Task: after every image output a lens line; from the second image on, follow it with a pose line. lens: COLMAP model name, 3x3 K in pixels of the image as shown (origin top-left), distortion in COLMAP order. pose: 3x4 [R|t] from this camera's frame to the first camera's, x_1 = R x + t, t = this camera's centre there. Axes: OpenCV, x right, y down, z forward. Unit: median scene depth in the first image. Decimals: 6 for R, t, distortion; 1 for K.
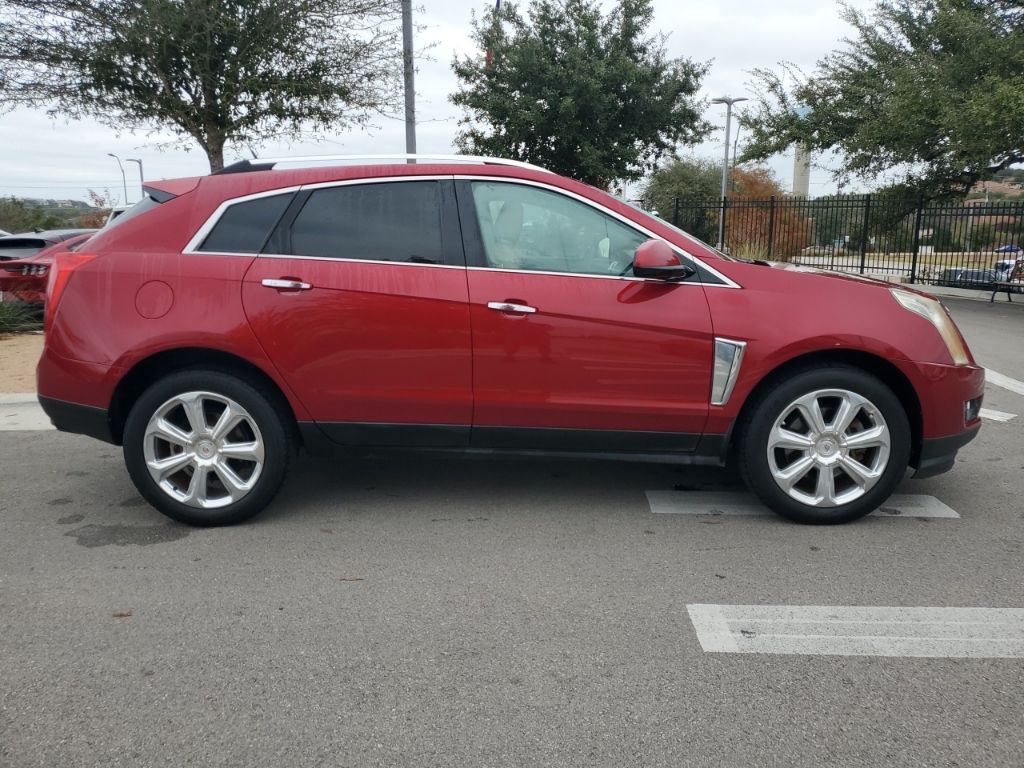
lens RADIAL K [[804.9, 0, 518.8], [0, 804.9, 385.9], [0, 0, 1]] dist [0.020173, 0.003418]
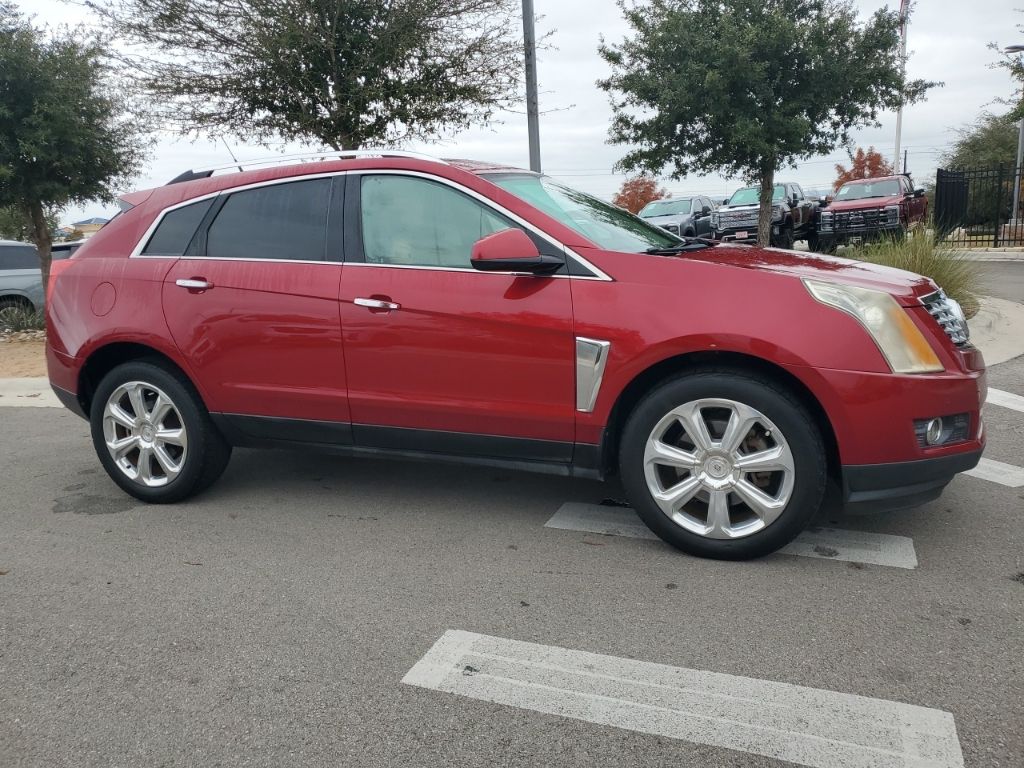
lens RADIAL K [[804.9, 0, 512.2], [0, 804.9, 387.4], [0, 0, 1]] dist [0.020173, 0.003418]
pose [[0.934115, 0.029779, -0.355729, 0.477474], [-0.025250, 0.999530, 0.017369, -0.016904], [0.356079, -0.007242, 0.934428, 0.139767]]
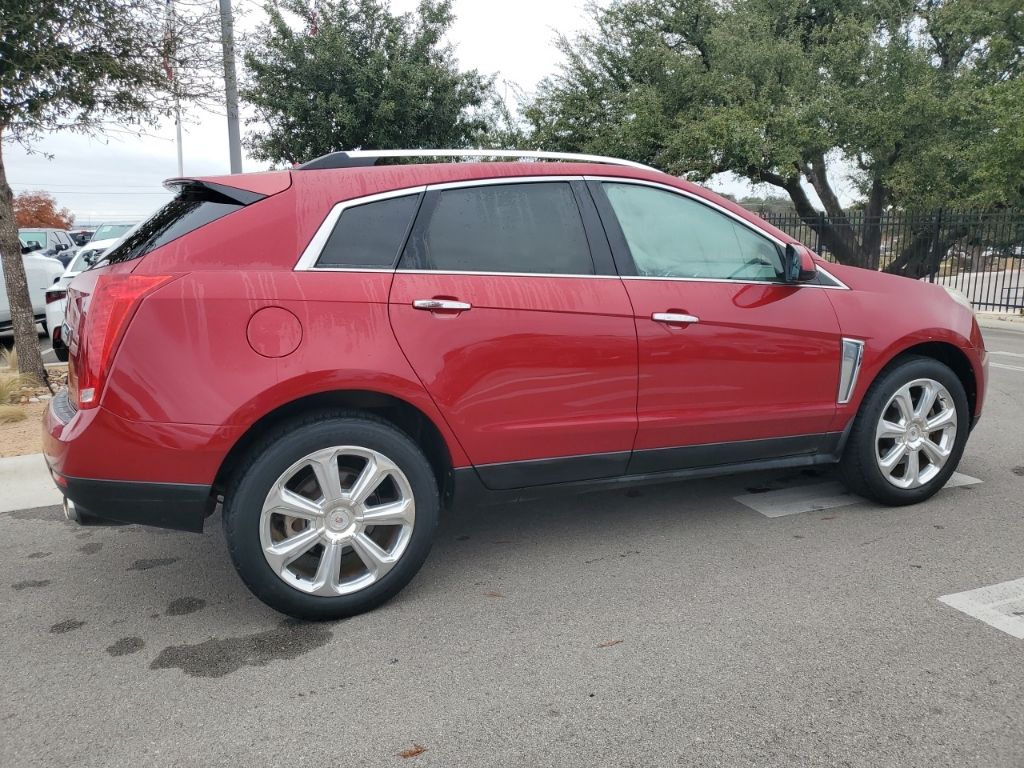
lens RADIAL K [[804.9, 0, 516.1], [0, 804.9, 386.5], [0, 0, 1]] dist [0.020173, 0.003418]
pose [[0.913228, -0.082905, 0.398924, -0.534158], [0.088645, 0.996055, 0.004072, -0.037916], [-0.397688, 0.031644, 0.916975, 0.213552]]
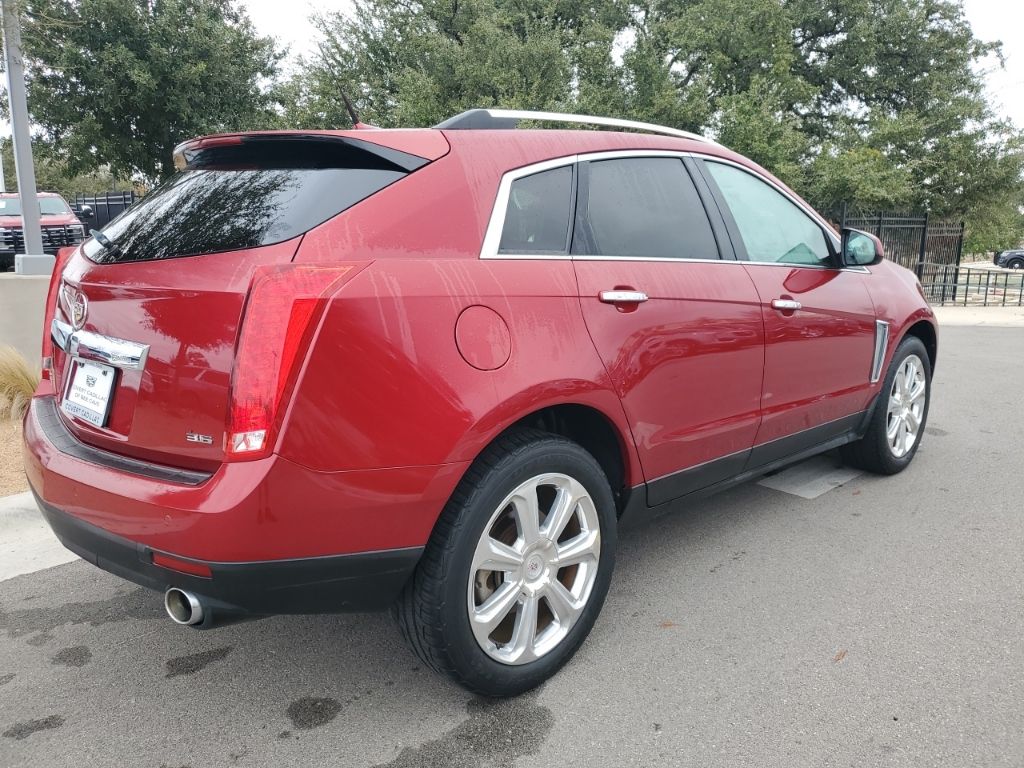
lens RADIAL K [[804.9, 0, 518.2], [0, 804.9, 382.6], [0, 0, 1]] dist [0.020173, 0.003418]
pose [[0.699531, -0.139266, 0.700900, -0.821757], [0.142784, 0.988287, 0.053863, -0.099252], [-0.700192, 0.062399, 0.711223, 0.555016]]
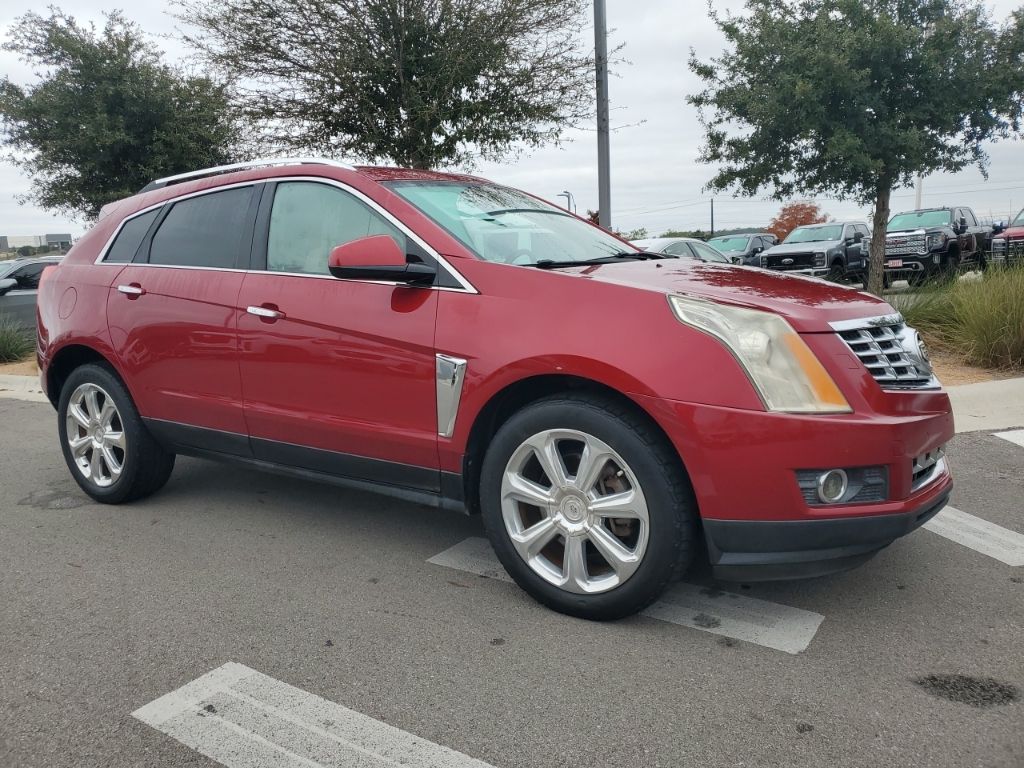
lens RADIAL K [[804.9, 0, 507.6], [0, 804.9, 382.8], [0, 0, 1]] dist [0.020173, 0.003418]
pose [[0.836343, 0.058162, -0.545112, 0.720775], [-0.075569, 0.997095, -0.009554, -0.026977], [0.542973, 0.049184, 0.838309, 0.350748]]
